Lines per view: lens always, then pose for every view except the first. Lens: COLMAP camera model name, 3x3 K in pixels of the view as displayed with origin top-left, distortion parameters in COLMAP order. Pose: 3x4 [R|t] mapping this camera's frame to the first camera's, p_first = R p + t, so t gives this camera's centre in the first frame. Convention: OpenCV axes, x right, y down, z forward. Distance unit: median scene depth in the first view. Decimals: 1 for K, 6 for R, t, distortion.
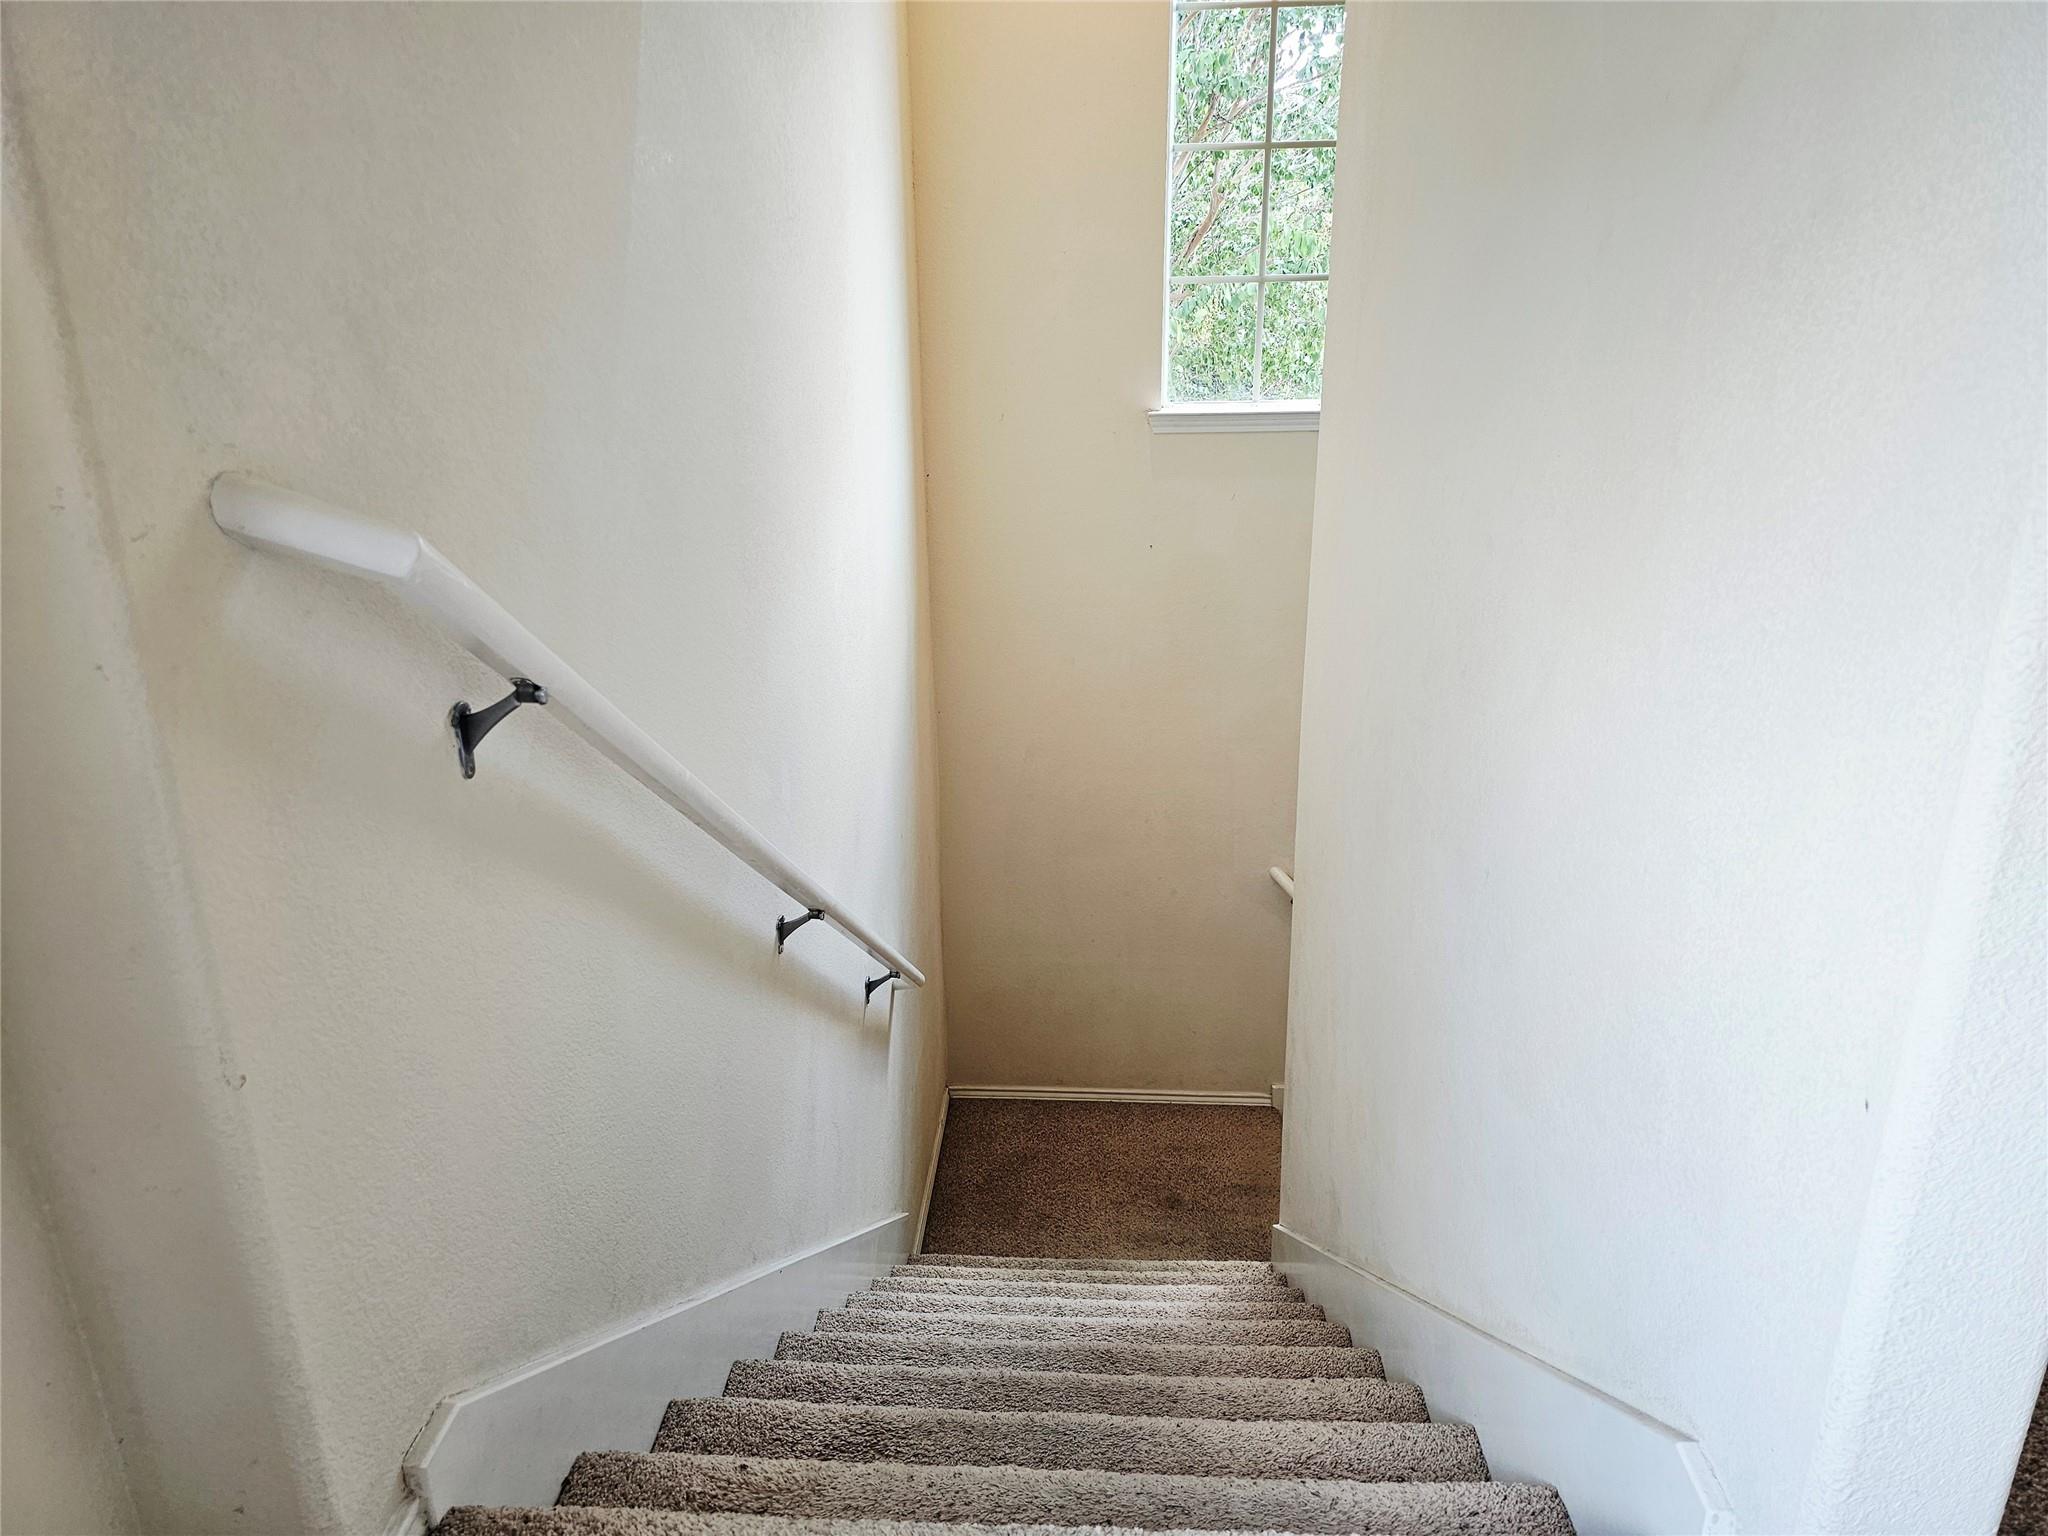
lens RADIAL K [[1379.1, 0, 1015.9], [0, 1379.1, 775.5], [0, 0, 1]] dist [0.022305, -0.002038]
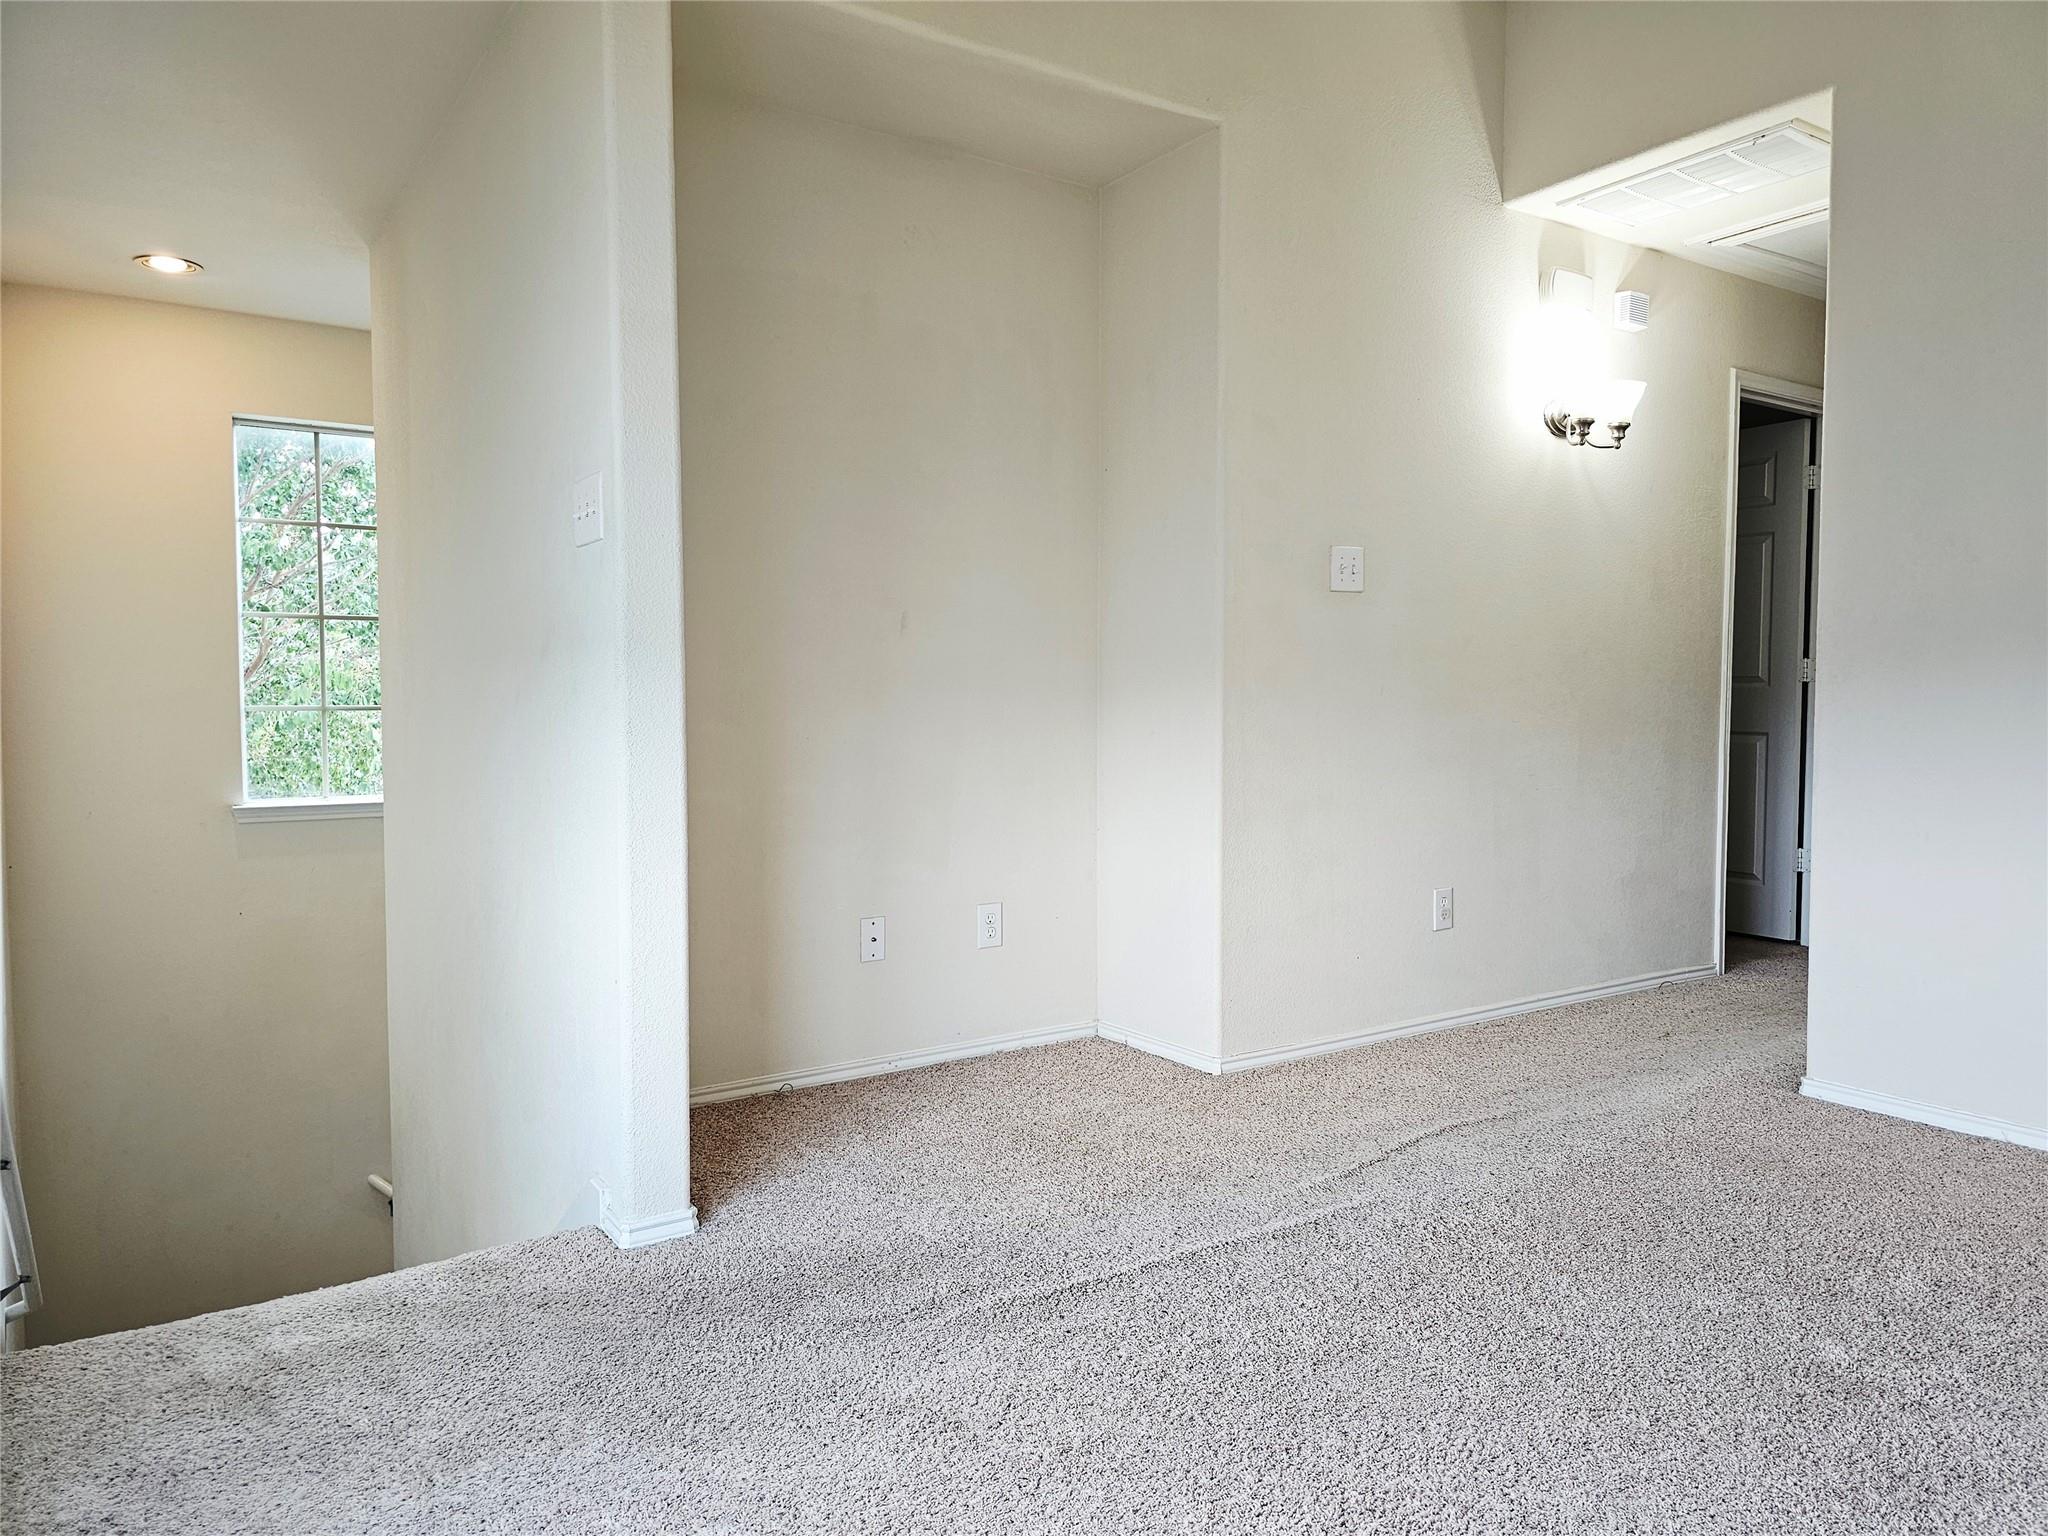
lens RADIAL K [[1379.1, 0, 1025.5], [0, 1379.1, 777.5], [0, 0, 1]] dist [0.022305, -0.002038]
pose [[0.790817, -0.013199, 0.611910, -0.073536], [0.191513, 0.954901, -0.226909, 0.092357], [-0.581319, 0.296632, 0.757680, -0.259781]]
